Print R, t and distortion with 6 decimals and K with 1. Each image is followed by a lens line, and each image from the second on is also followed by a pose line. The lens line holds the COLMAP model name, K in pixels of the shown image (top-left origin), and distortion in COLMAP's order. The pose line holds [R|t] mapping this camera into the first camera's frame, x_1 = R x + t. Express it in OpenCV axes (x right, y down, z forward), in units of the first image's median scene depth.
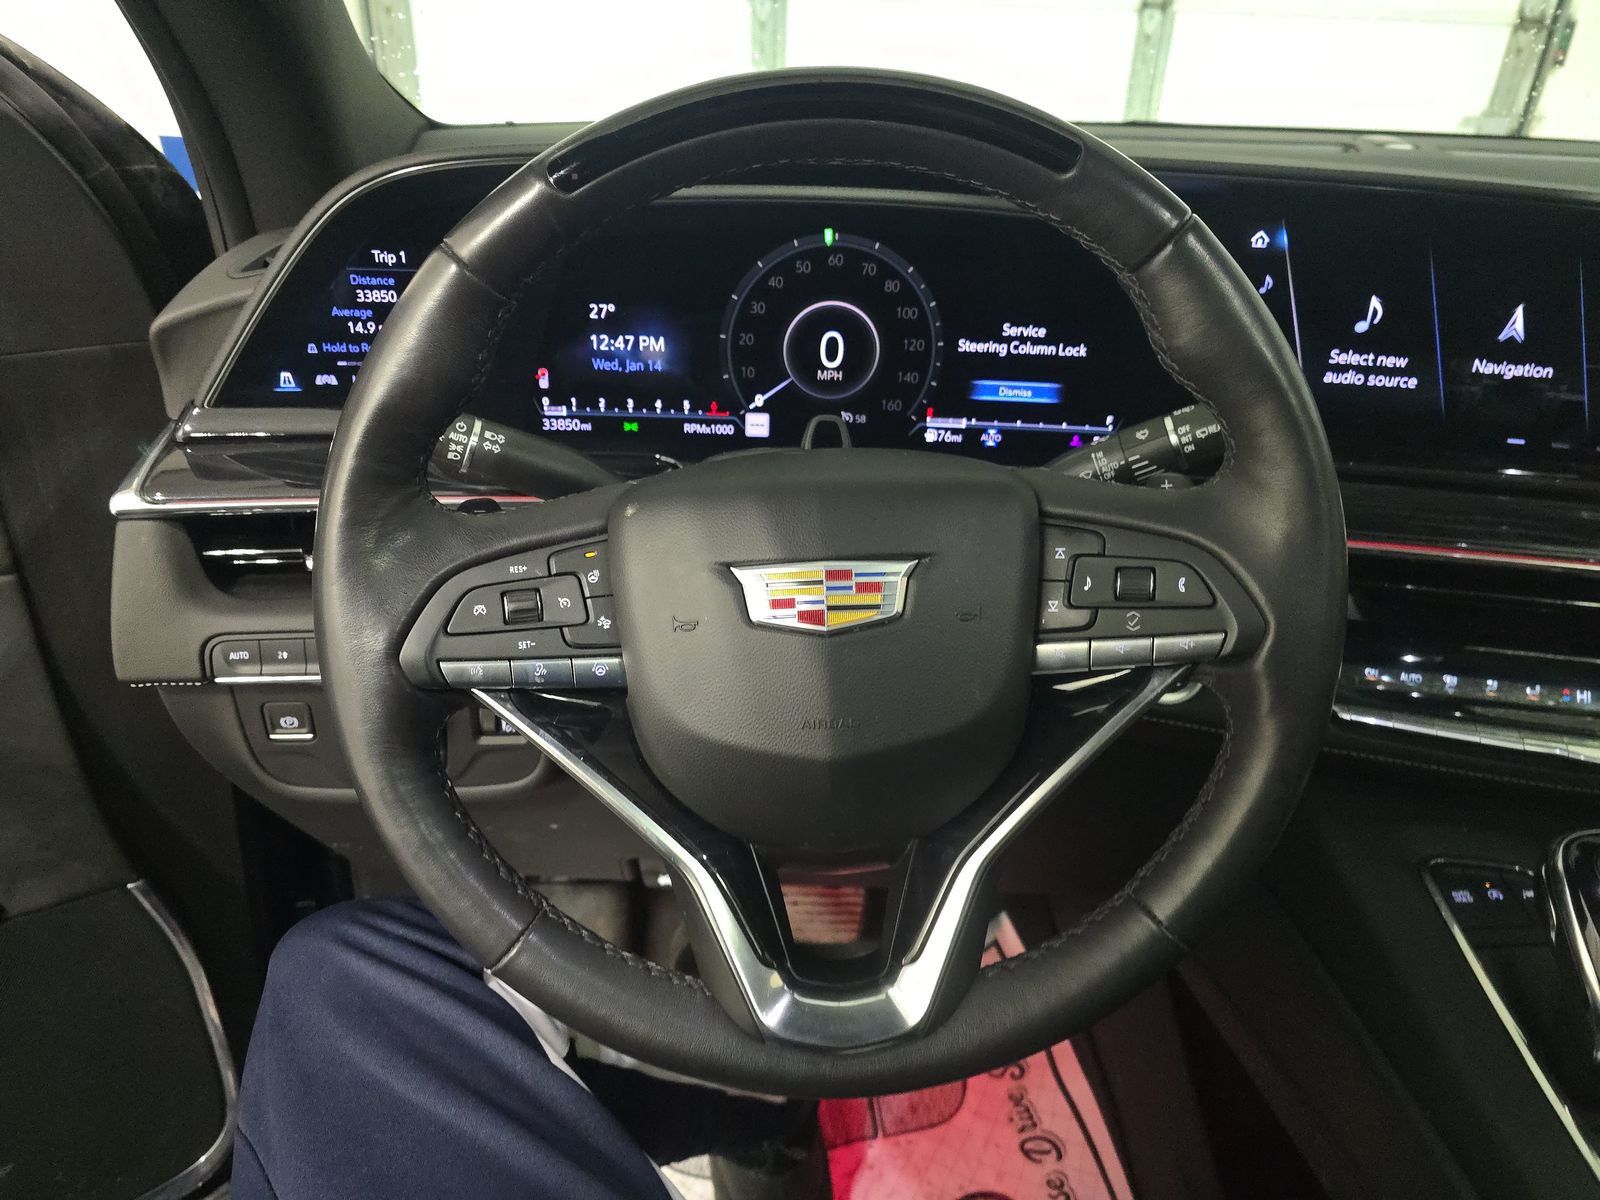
lens RADIAL K [[1067.3, 0, 740.0], [0, 1067.3, 603.7], [0, 0, 1]] dist [0.037017, -0.048615]
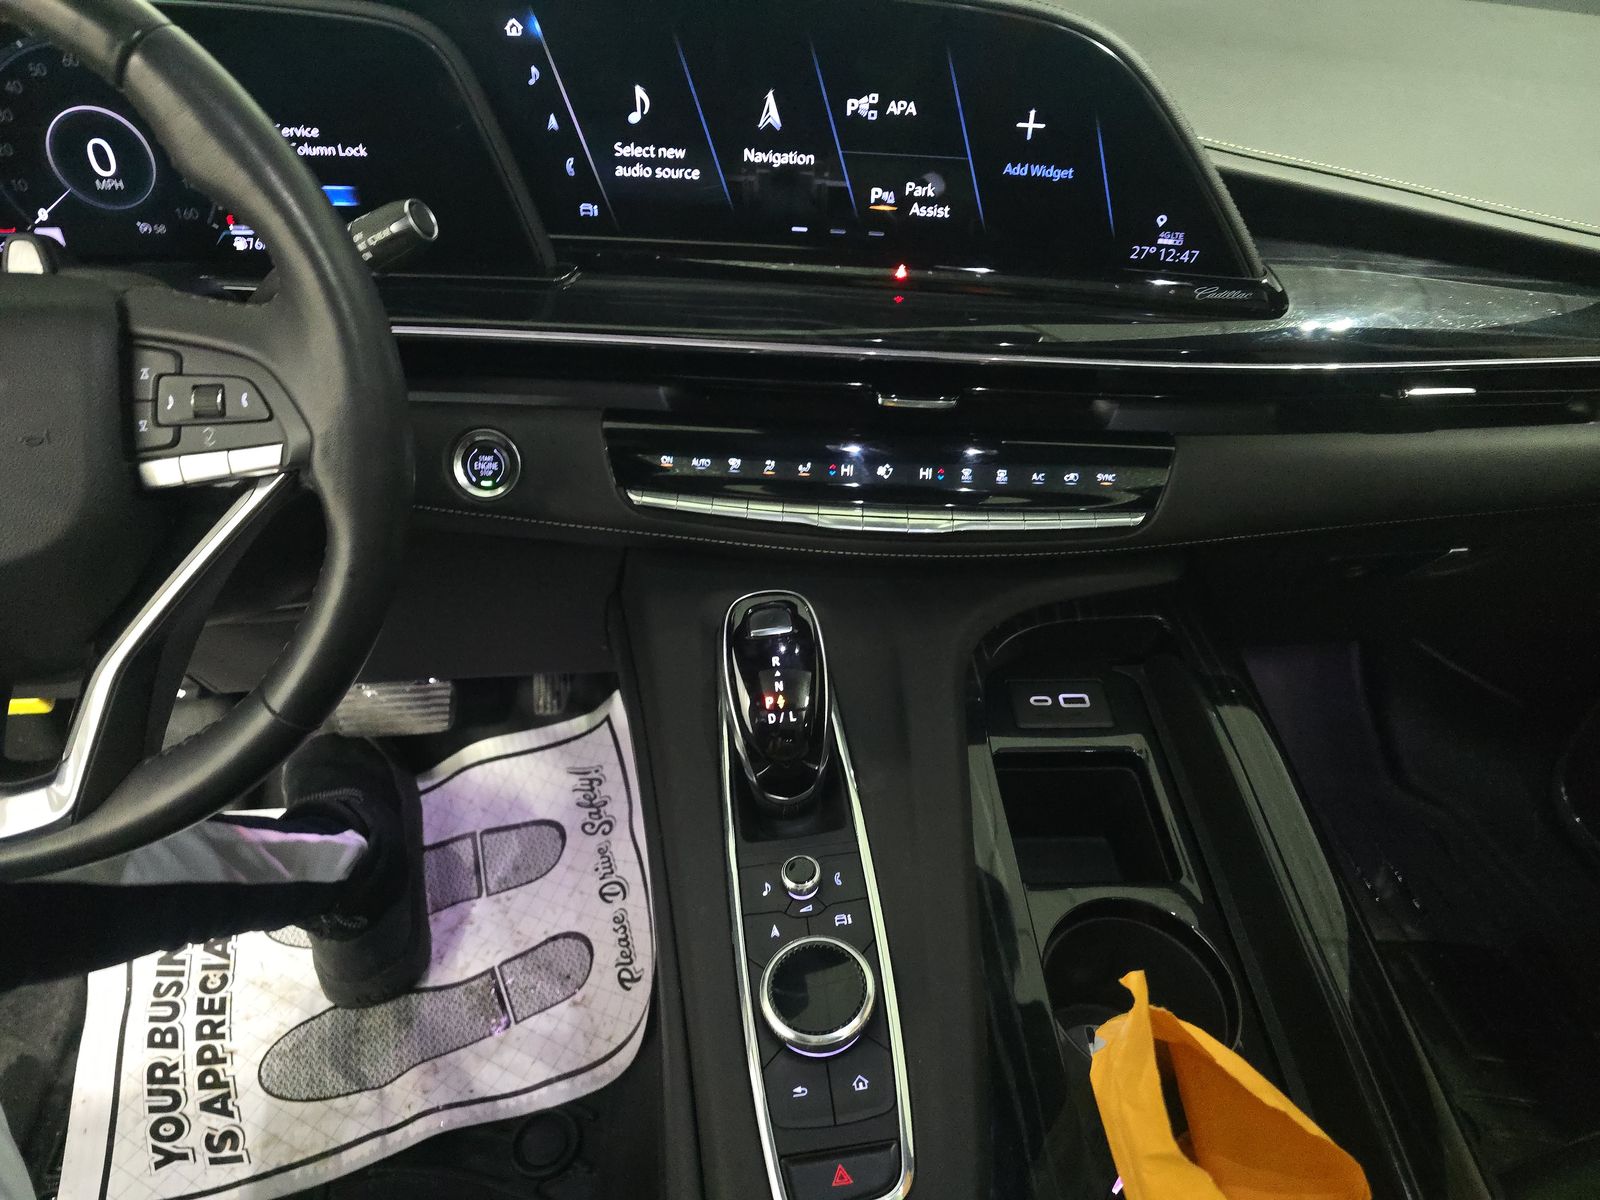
lens RADIAL K [[1067.3, 0, 740.0], [0, 1067.3, 603.7], [0, 0, 1]] dist [0.037017, -0.048615]
pose [[0.992104, -0.075892, 0.099850, 0.533057], [0.055219, 0.979138, 0.195552, -0.000509], [-0.112608, -0.188494, 0.975597, -0.088155]]
